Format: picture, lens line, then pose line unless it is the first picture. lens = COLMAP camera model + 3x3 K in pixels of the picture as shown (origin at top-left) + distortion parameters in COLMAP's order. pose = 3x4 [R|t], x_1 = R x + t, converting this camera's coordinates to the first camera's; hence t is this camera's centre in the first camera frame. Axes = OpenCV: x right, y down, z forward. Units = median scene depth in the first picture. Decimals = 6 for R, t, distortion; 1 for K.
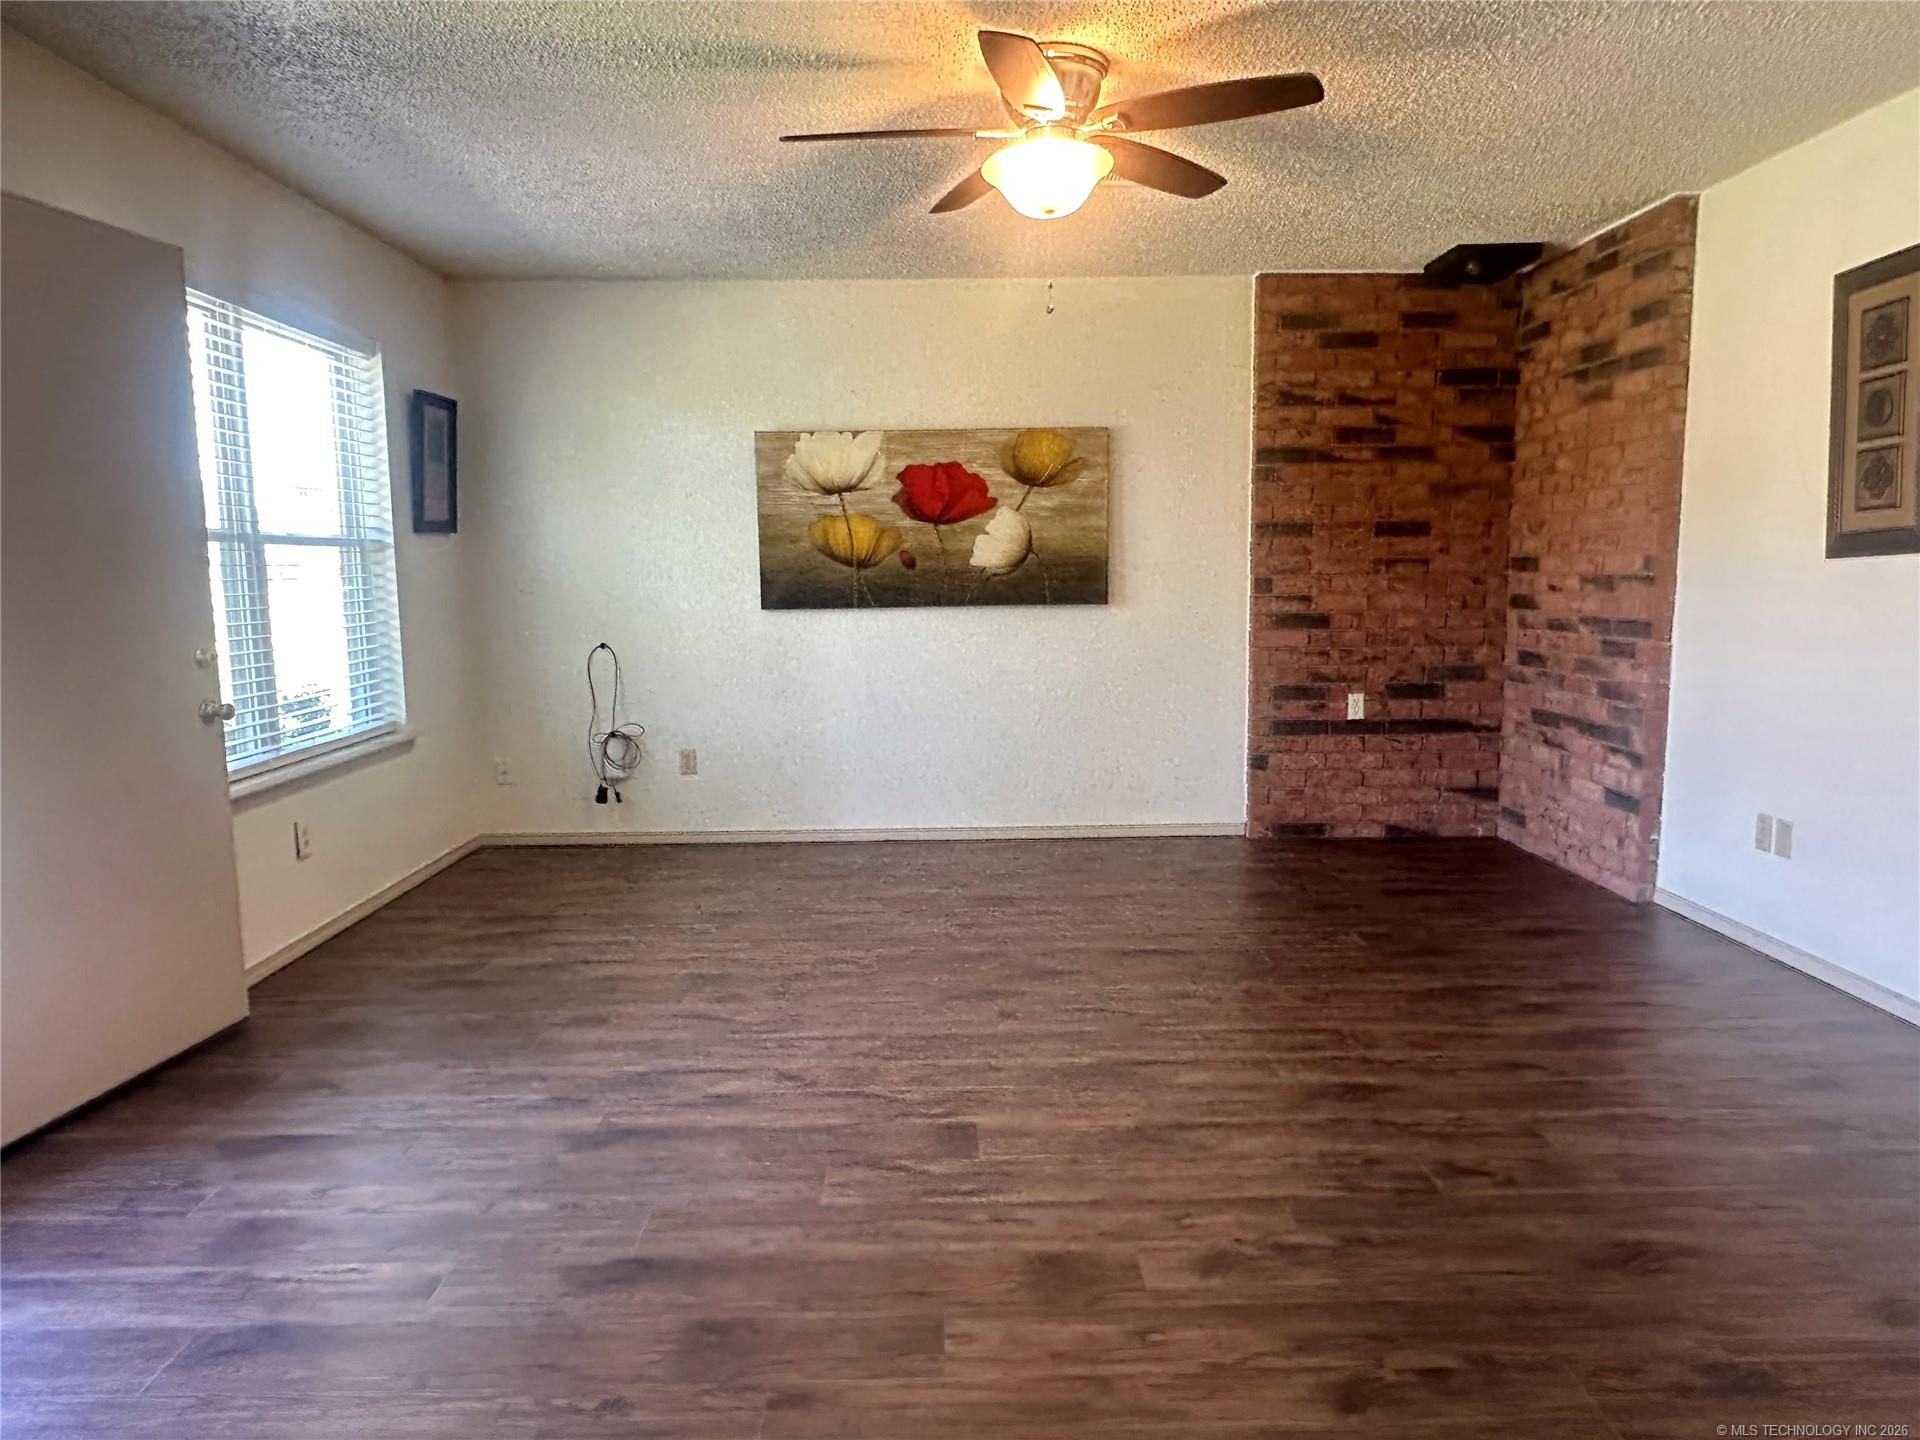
lens RADIAL K [[1268.1, 0, 960.5], [0, 1268.1, 719.9], [0, 0, 1]] dist [0.000174, -0.002624]
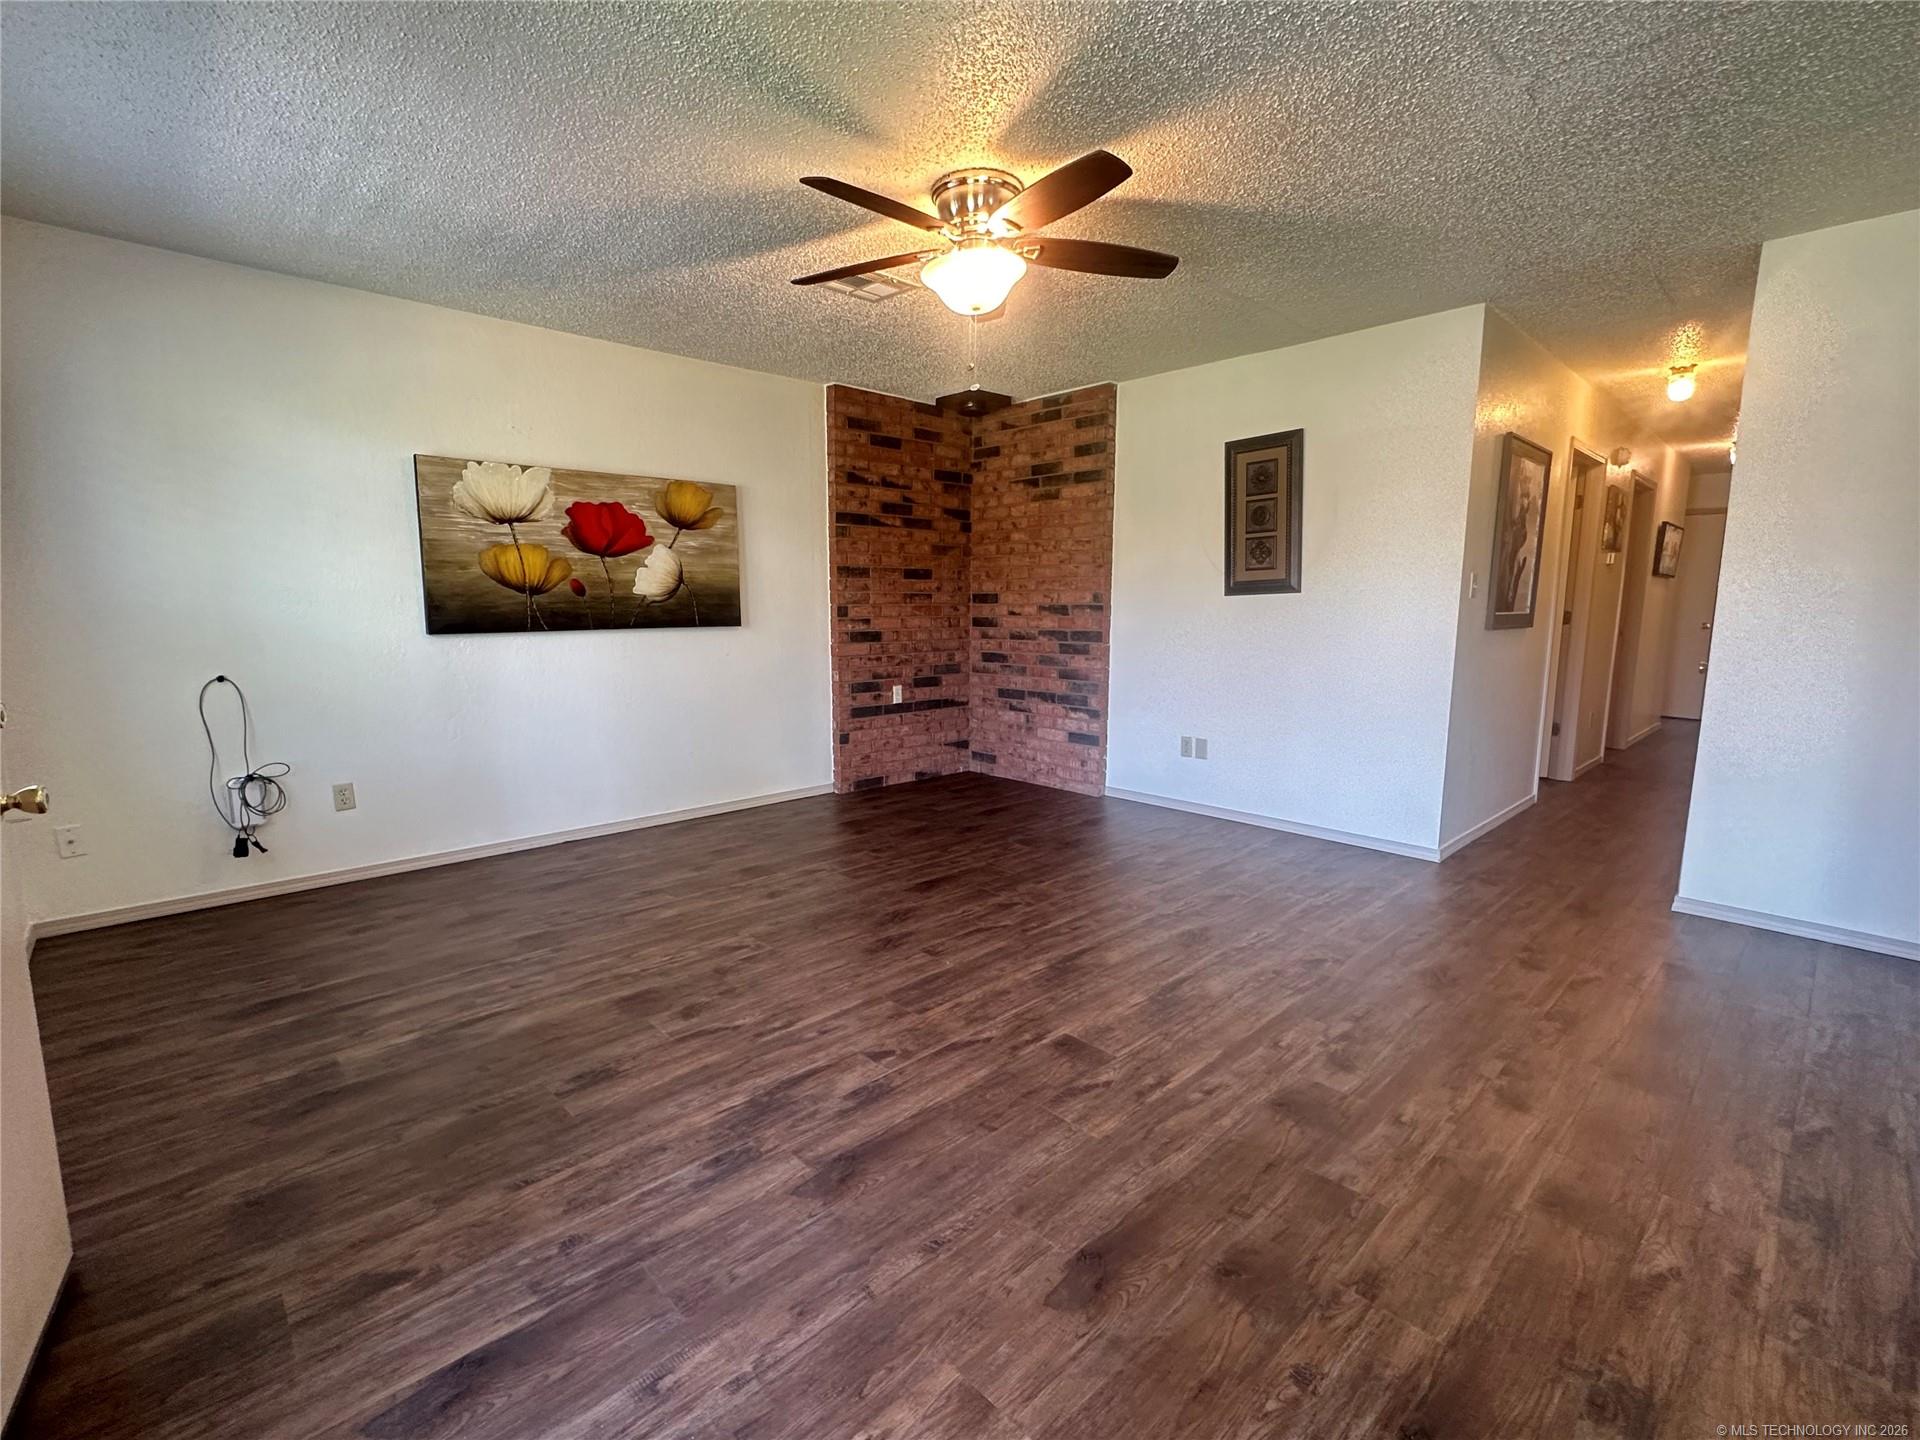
lens RADIAL K [[859.0, 0, 961.5], [0, 859.0, 718.6], [0, 0, 1]] dist [-0.004596, 0.000591]
pose [[0.737477, -0.081161, 0.670477, -0.312302], [0.073114, 0.996513, 0.040207, -0.018000], [-0.671403, 0.019370, 0.740840, 0.223479]]
